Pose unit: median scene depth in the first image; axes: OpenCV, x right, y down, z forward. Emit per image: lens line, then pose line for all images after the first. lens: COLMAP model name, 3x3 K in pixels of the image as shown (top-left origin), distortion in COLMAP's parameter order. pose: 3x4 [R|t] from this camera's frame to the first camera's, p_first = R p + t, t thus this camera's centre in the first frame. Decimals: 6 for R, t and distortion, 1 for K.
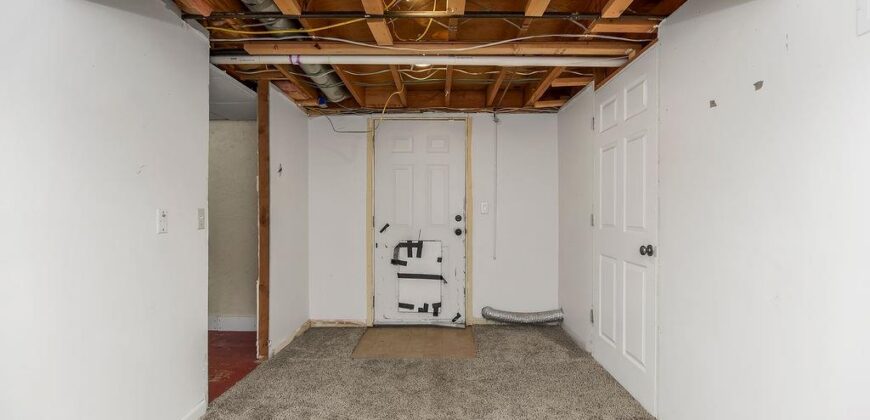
lens RADIAL K [[409.5, 0, 432.8], [0, 409.5, 211.7], [0, 0, 1]] dist [-0.000033, -0.000055]
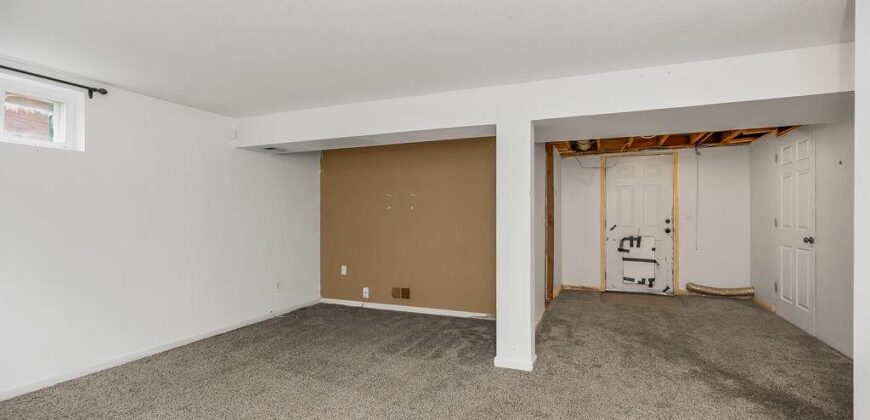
lens RADIAL K [[409.5, 0, 439.9], [0, 409.5, 215.2], [0, 0, 1]] dist [-0.000033, -0.000055]
pose [[0.933982, -0.004581, -0.357290, -0.176220], [0.005099, 0.999987, 0.000507, -0.010969], [0.357283, -0.002295, 0.933993, -0.662241]]
